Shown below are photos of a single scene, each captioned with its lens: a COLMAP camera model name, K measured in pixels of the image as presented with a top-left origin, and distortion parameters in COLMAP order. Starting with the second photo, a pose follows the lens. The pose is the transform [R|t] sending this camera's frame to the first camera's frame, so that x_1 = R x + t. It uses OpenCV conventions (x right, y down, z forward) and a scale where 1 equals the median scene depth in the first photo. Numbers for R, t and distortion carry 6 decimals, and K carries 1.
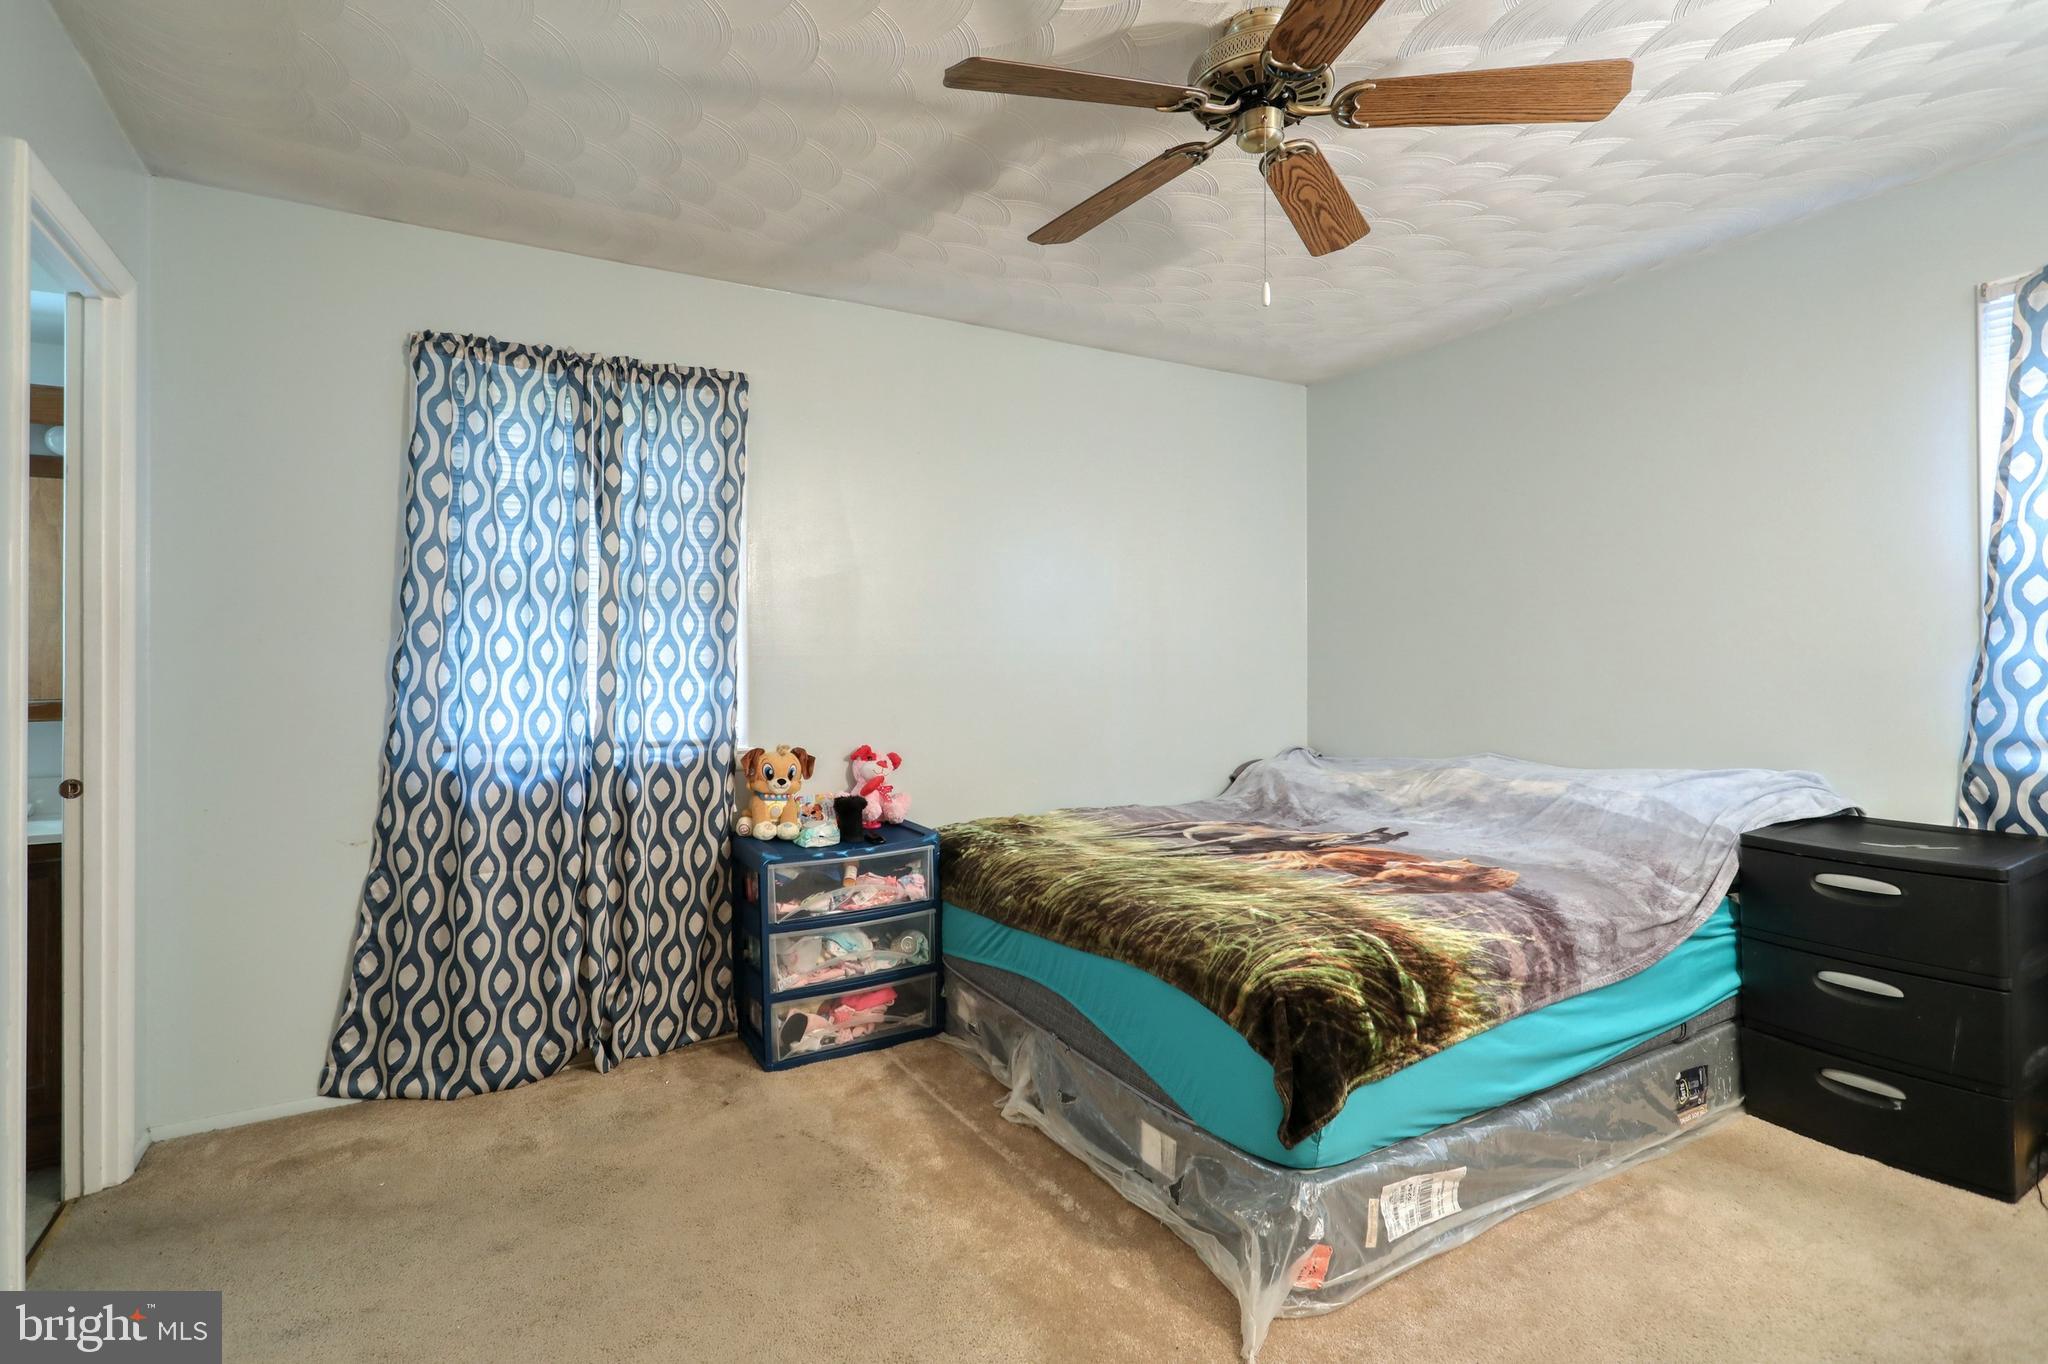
lens RADIAL K [[964.5, 0, 1020.7], [0, 964.5, 672.1], [0, 0, 1]] dist [0.000540, 0.000603]
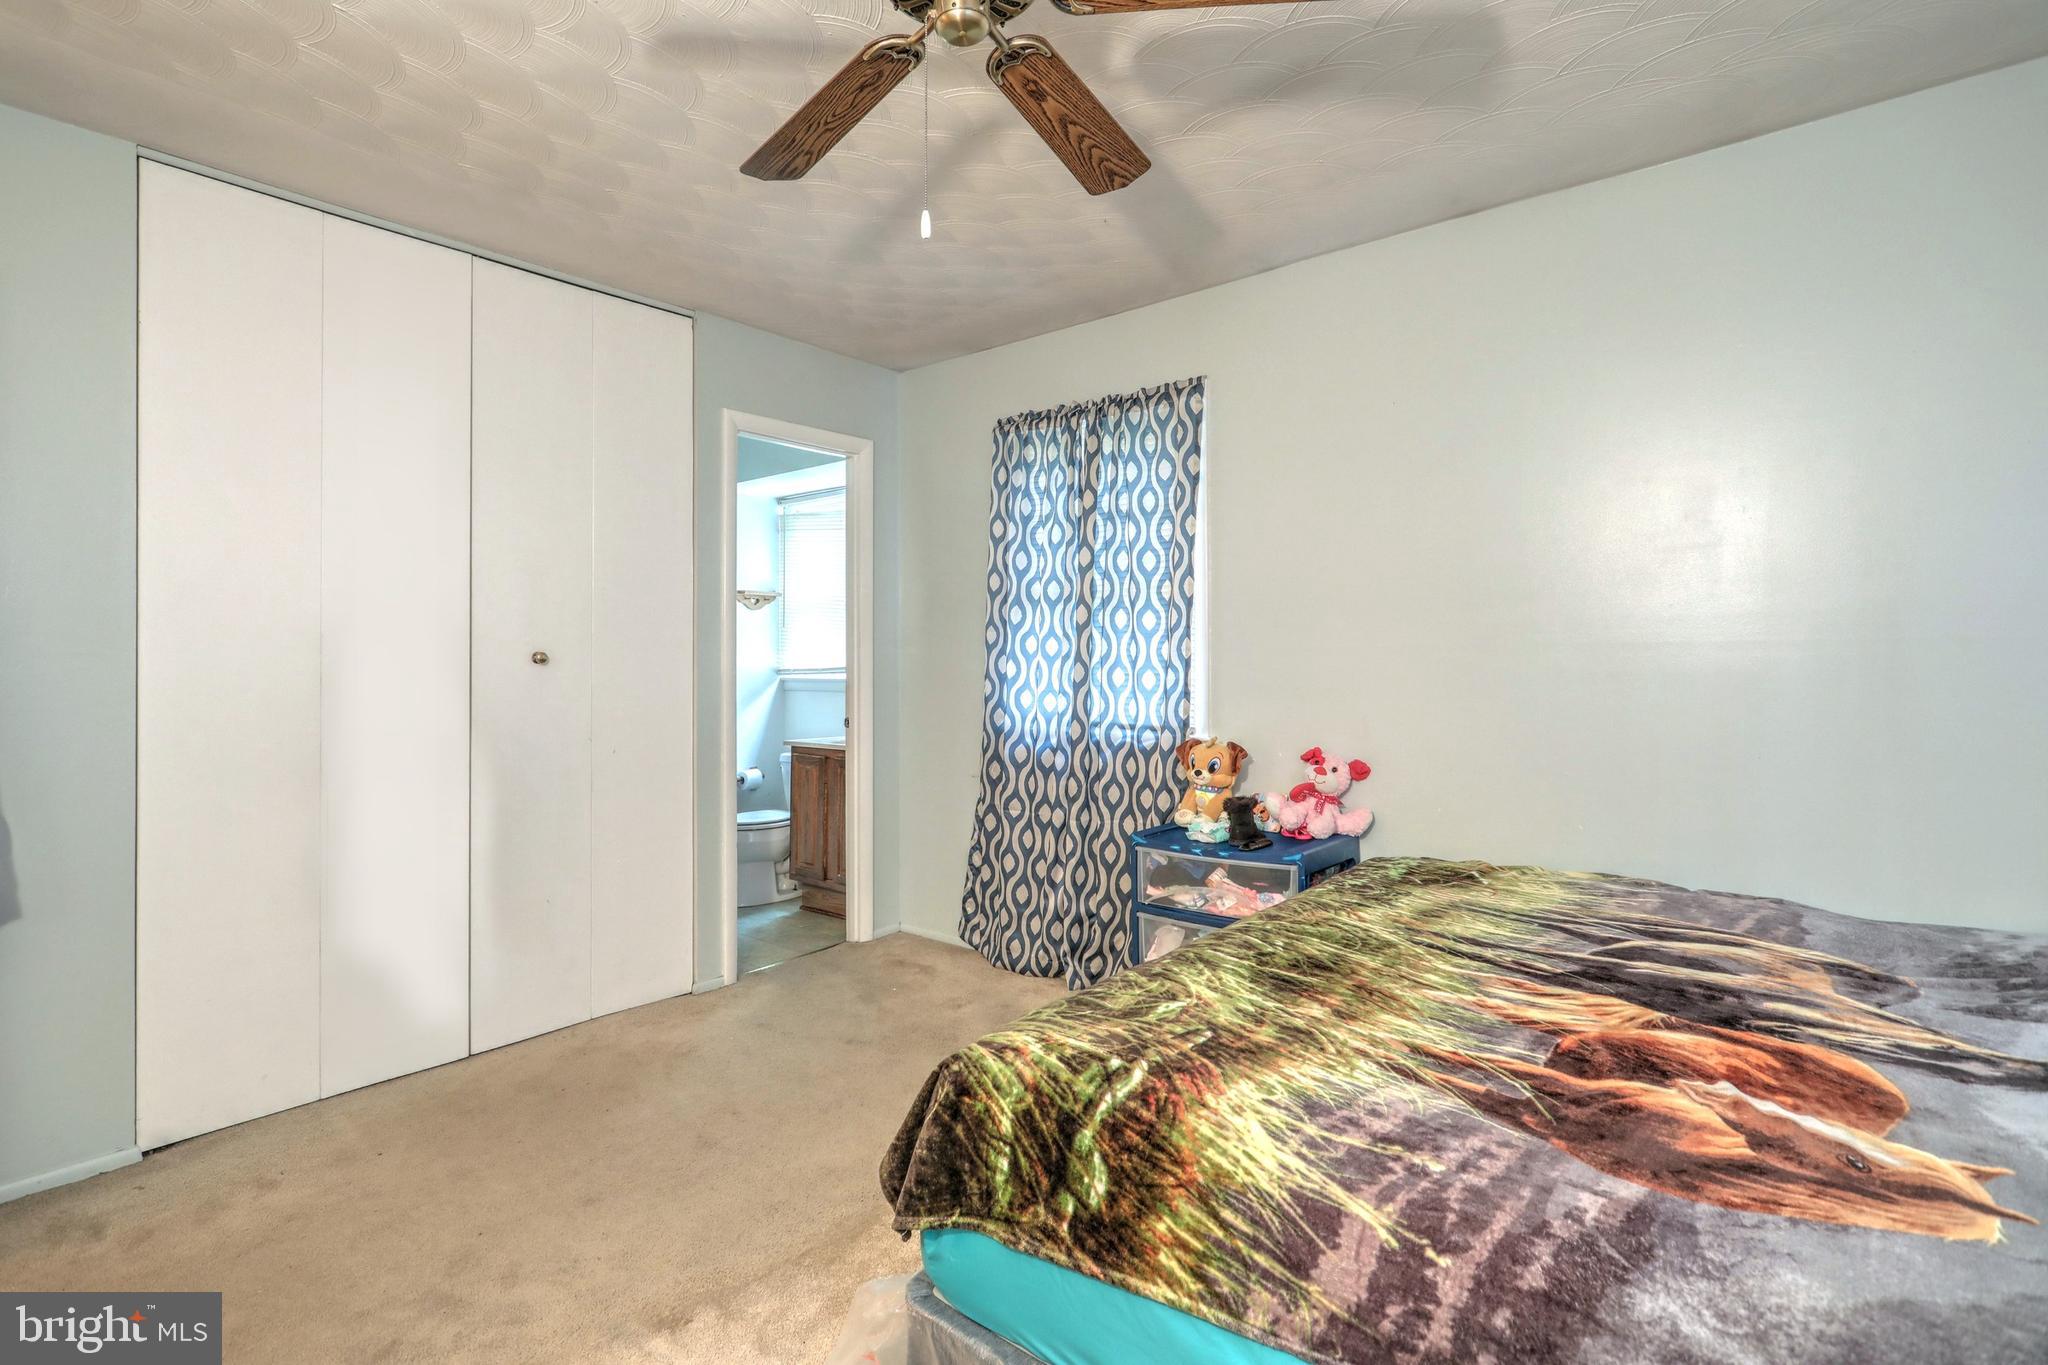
lens RADIAL K [[978.3, 0, 1027.2], [0, 978.3, 660.7], [0, 0, 1]] dist [-0.001217, 0.000078]
pose [[0.351649, 0.008545, -0.936093, 0.752089], [-0.004514, 0.999962, 0.007432, -0.012726], [0.936121, 0.001612, 0.351674, 0.540933]]
